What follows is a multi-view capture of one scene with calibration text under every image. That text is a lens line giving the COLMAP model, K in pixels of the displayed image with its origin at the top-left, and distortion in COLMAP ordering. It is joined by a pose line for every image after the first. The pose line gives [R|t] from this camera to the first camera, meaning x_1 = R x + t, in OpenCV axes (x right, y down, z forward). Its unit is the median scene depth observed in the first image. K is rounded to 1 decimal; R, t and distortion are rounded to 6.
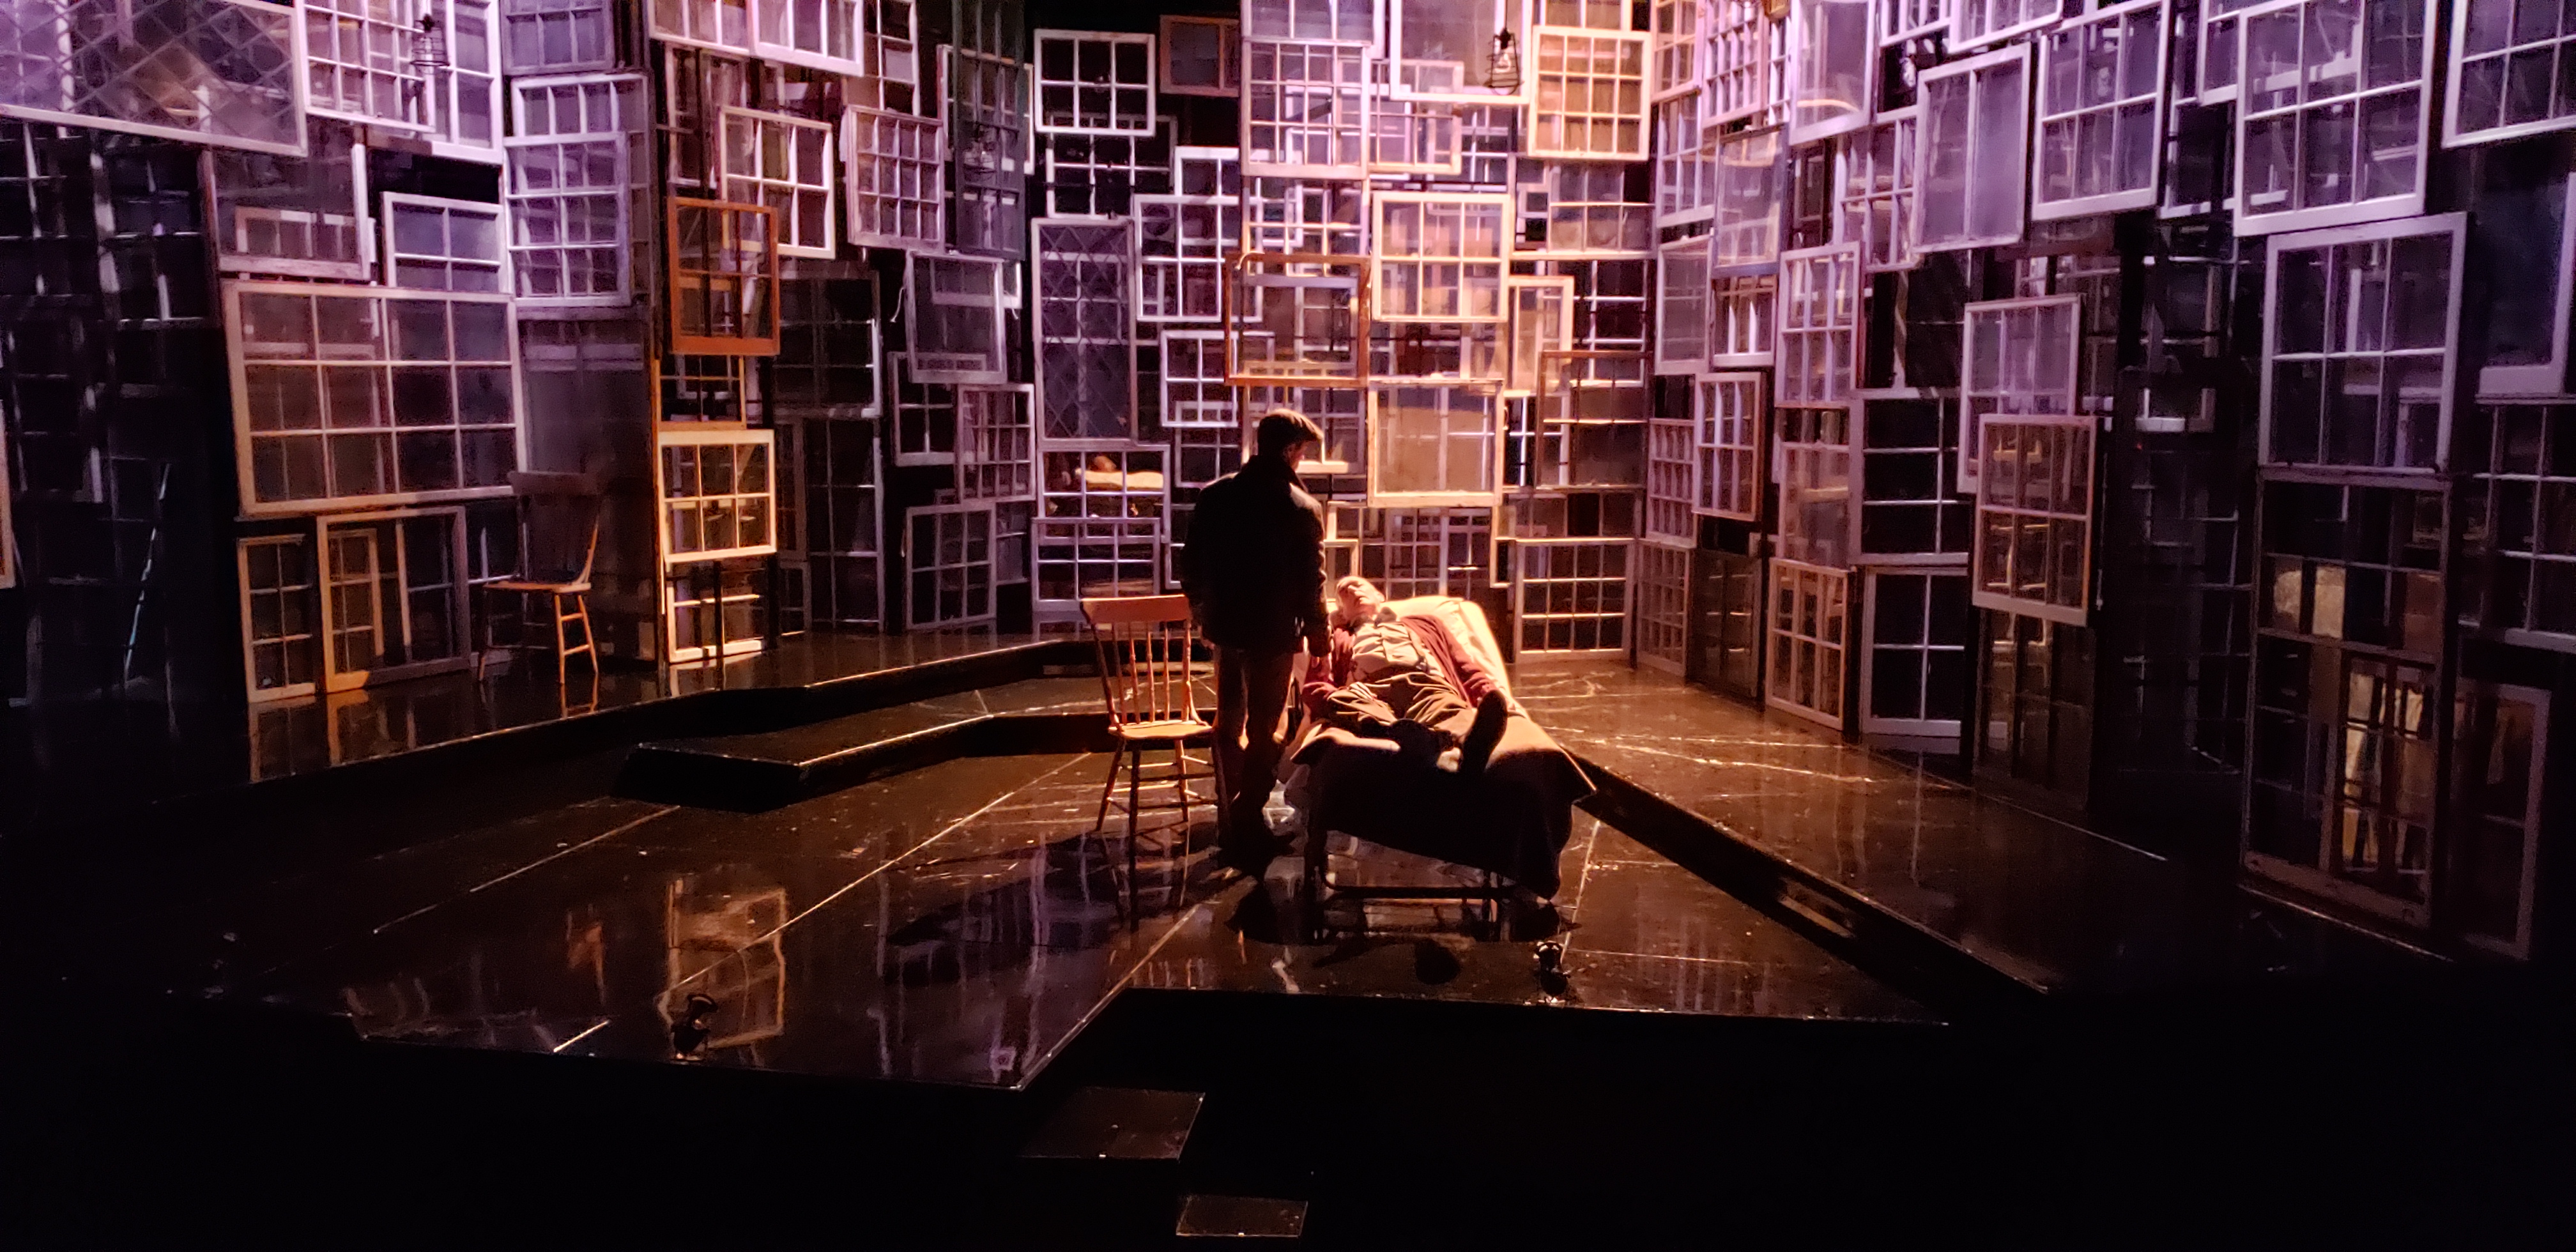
lens RADIAL K [[1939.5, 0, 1299.7], [0, 1939.5, 620.0], [0, 0, 1]] dist [0.152821, -0.291335]
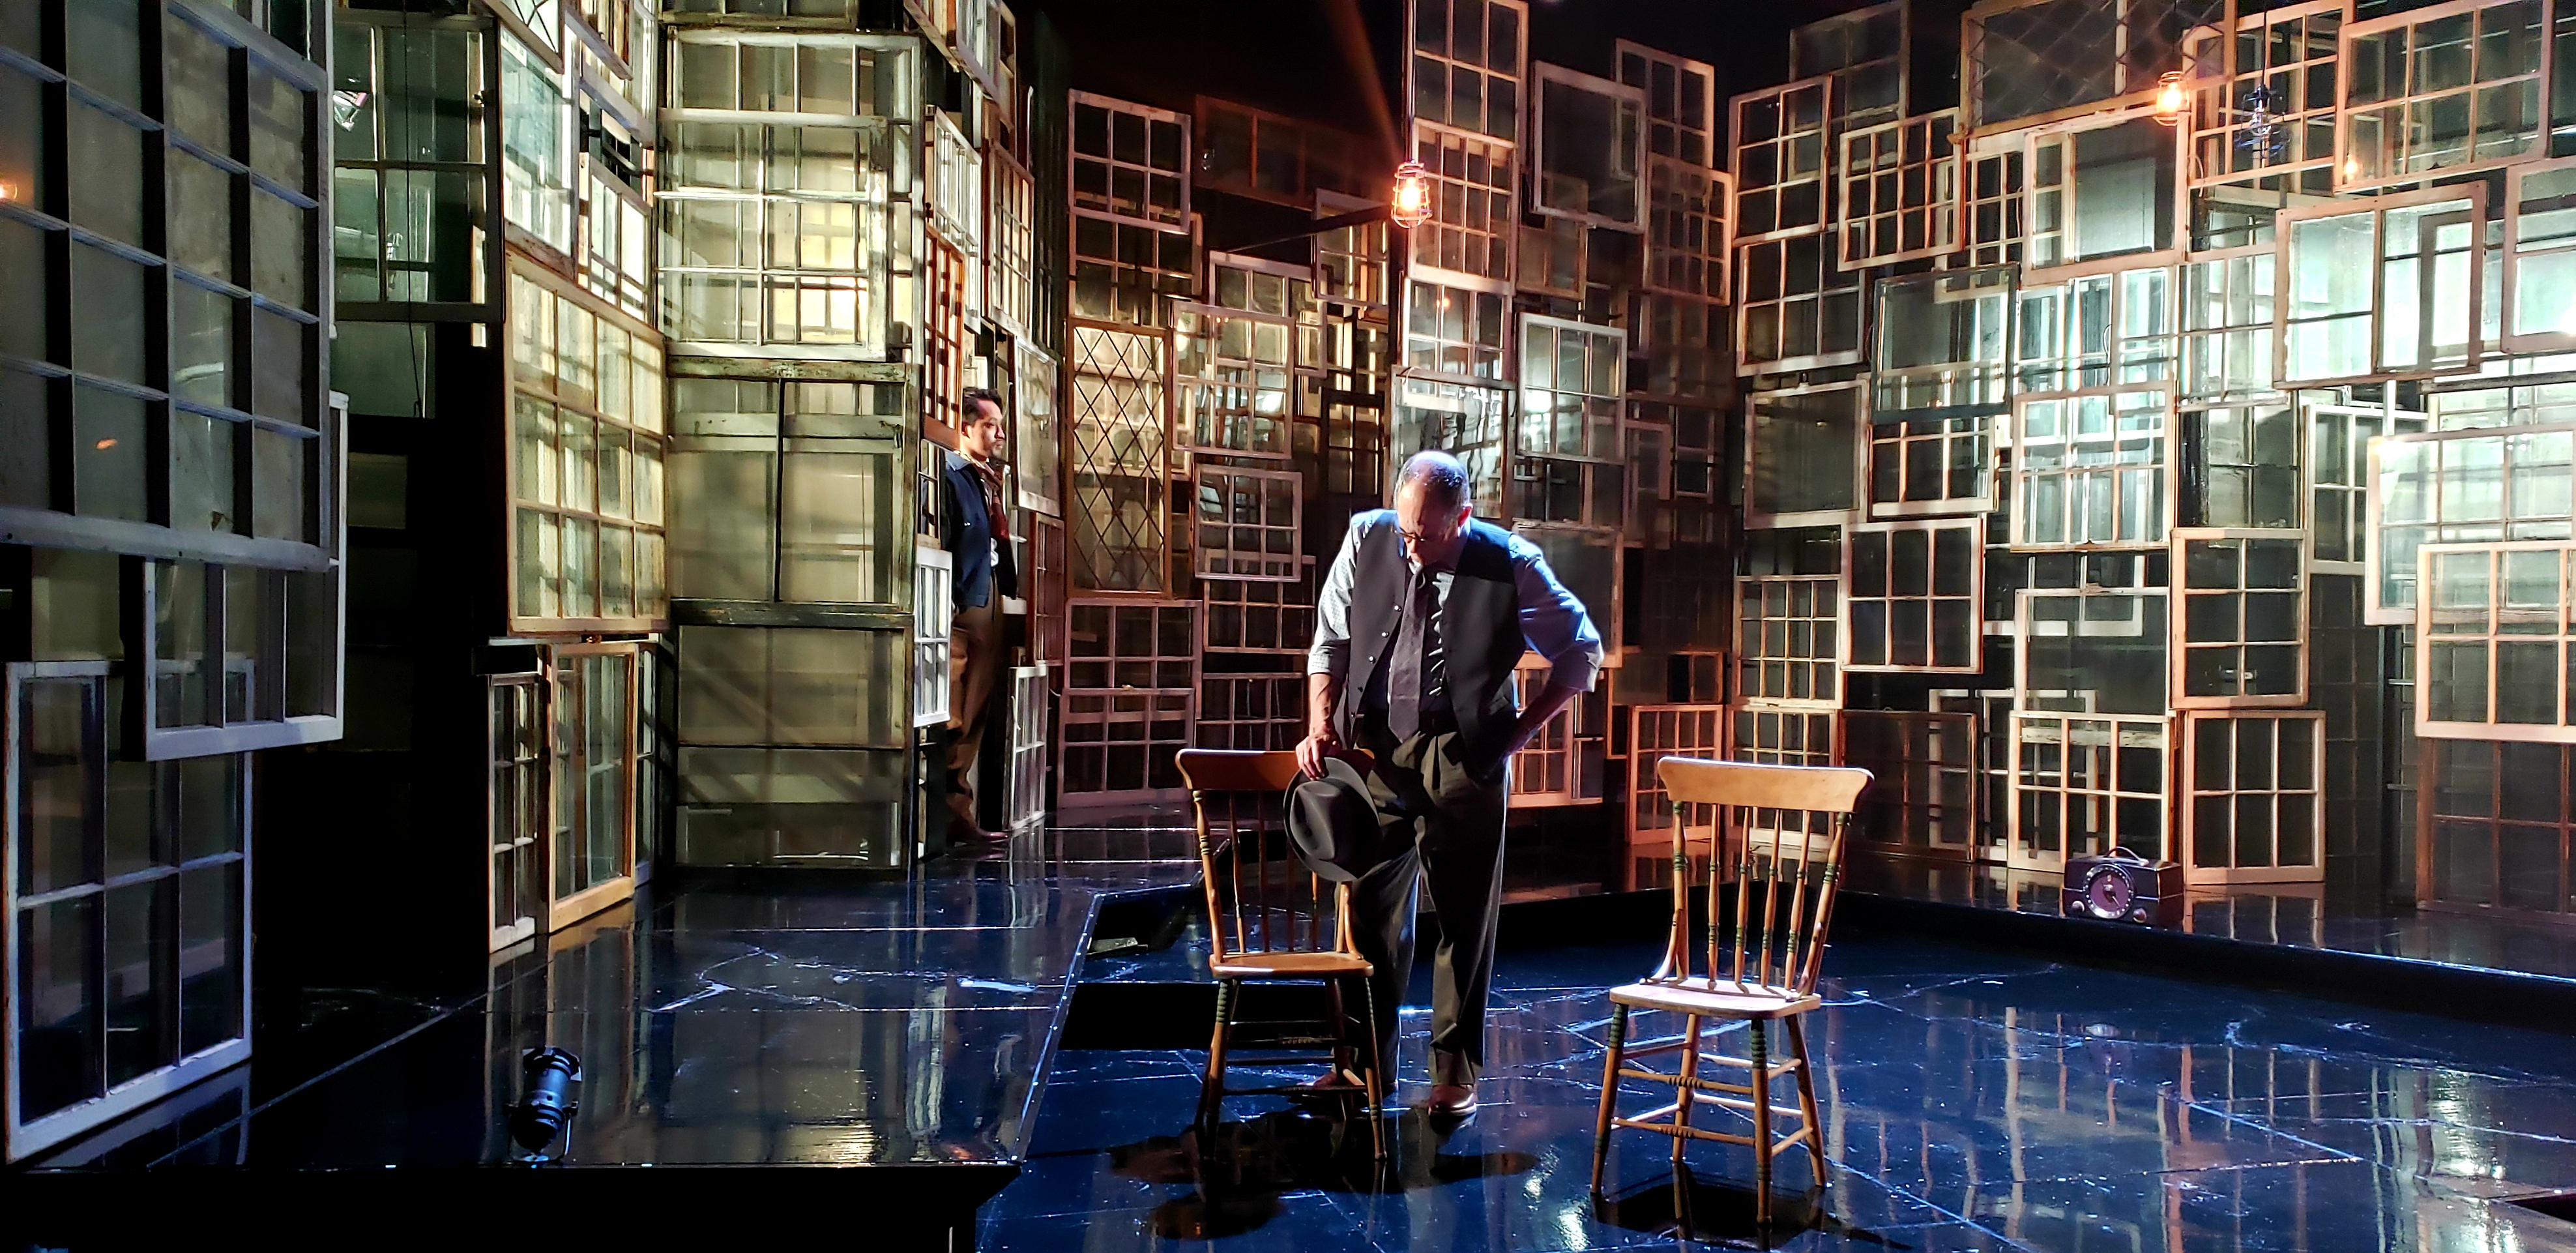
lens RADIAL K [[1989.7, 0, 1337.3], [0, 1989.7, 679.6], [0, 0, 1]] dist [0.007215, 0.002154]
pose [[0.888319, -0.002426, 0.459220, -0.435119], [0.045299, 0.995572, -0.082369, 0.016099], [-0.456986, 0.093972, 0.884496, 0.253098]]
